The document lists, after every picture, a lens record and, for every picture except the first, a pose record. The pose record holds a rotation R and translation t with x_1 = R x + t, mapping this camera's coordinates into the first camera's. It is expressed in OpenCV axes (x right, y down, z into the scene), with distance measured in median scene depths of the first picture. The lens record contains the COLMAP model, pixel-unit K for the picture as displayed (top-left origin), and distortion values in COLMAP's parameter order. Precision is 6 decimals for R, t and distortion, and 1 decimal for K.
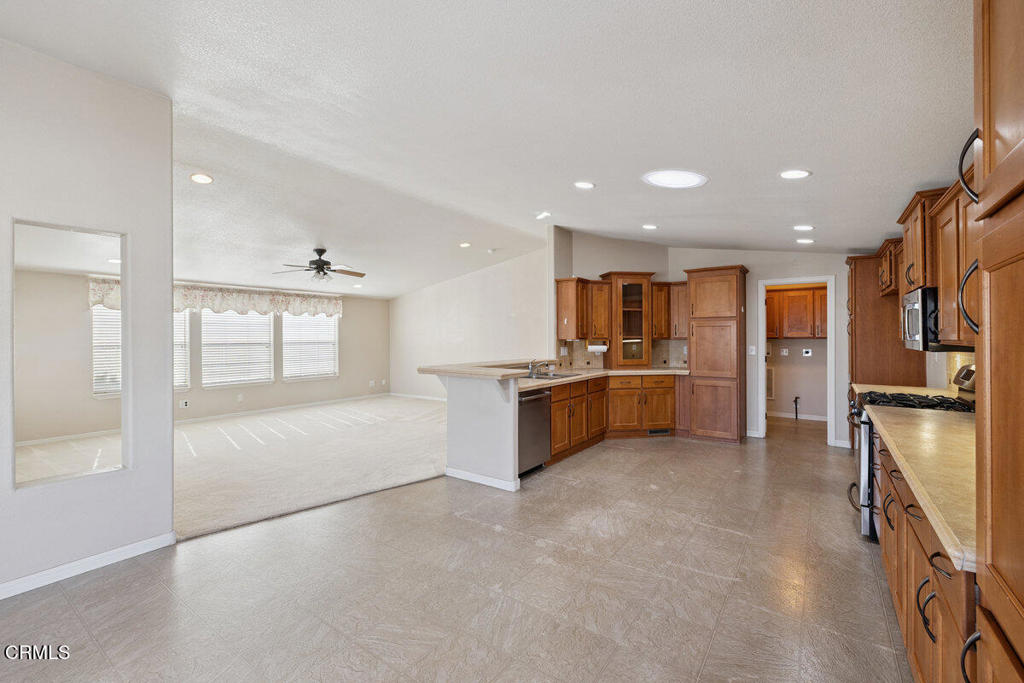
lens RADIAL K [[436.6, 0, 508.8], [0, 436.6, 334.6], [0, 0, 1]] dist [-0.000404, -0.000034]
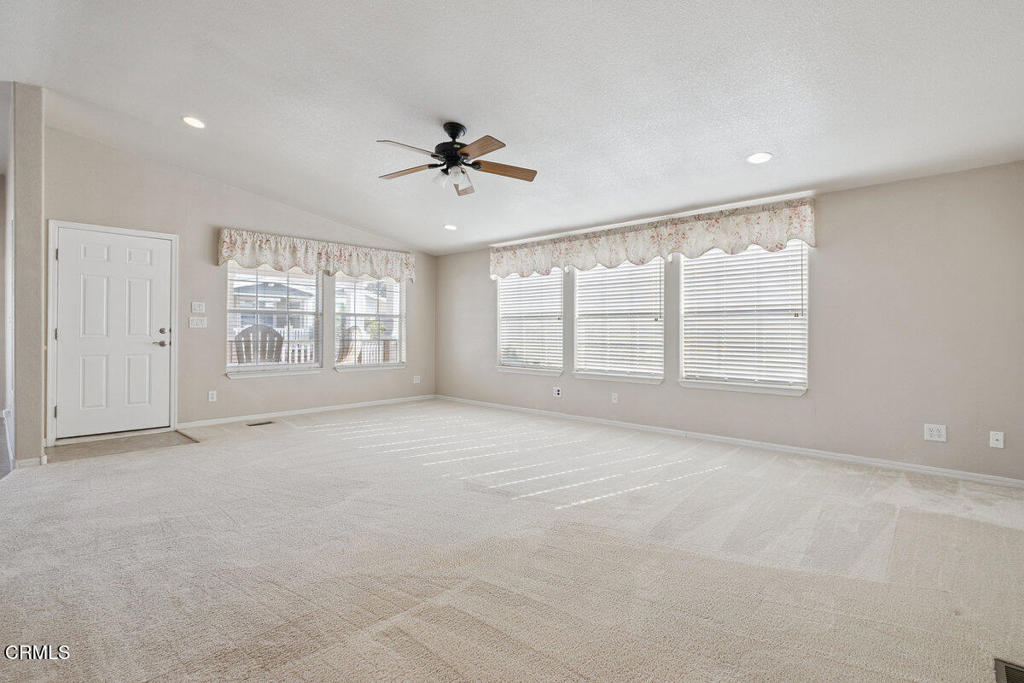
lens RADIAL K [[490.6, 0, 499.5], [0, 490.6, 332.1], [0, 0, 1]] dist [-0.012242, 0.003823]
pose [[-0.136238, 0.007255, -0.990650, 0.157832], [0.001599, 0.999973, 0.007104, 0.054140], [0.990675, -0.000617, -0.136246, 1.194075]]
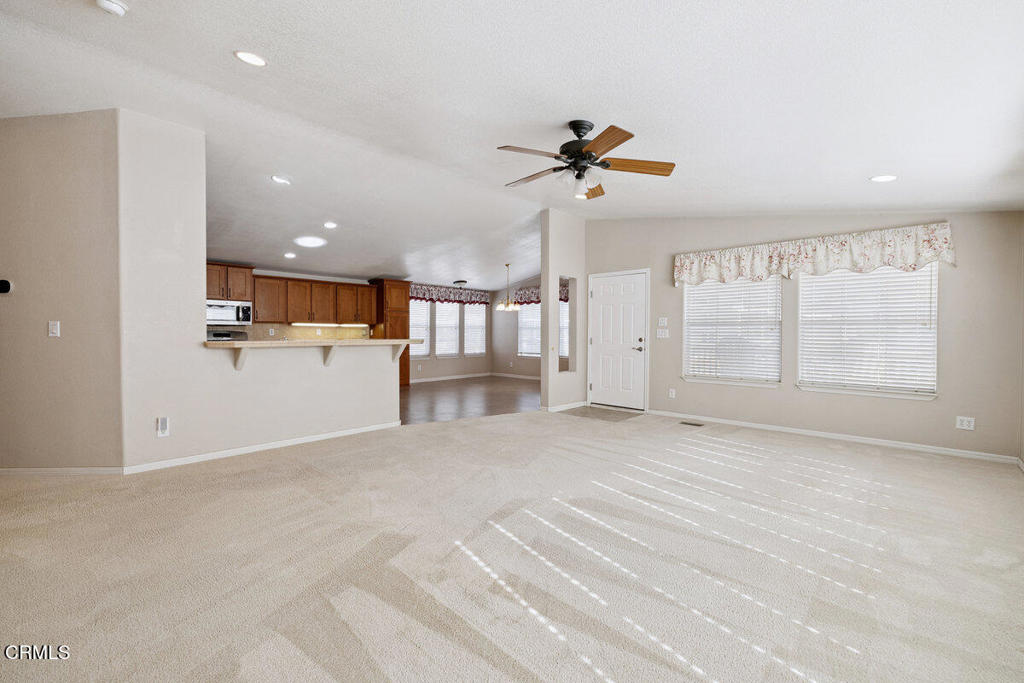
lens RADIAL K [[436.6, 0, 519.3], [0, 436.6, 333.9], [0, 0, 1]] dist [-0.000404, -0.000034]
pose [[-0.993748, 0.001229, 0.111637, -0.445922], [0.000627, 0.999985, -0.005429, 0.047787], [-0.111642, -0.005325, -0.993734, 1.579552]]
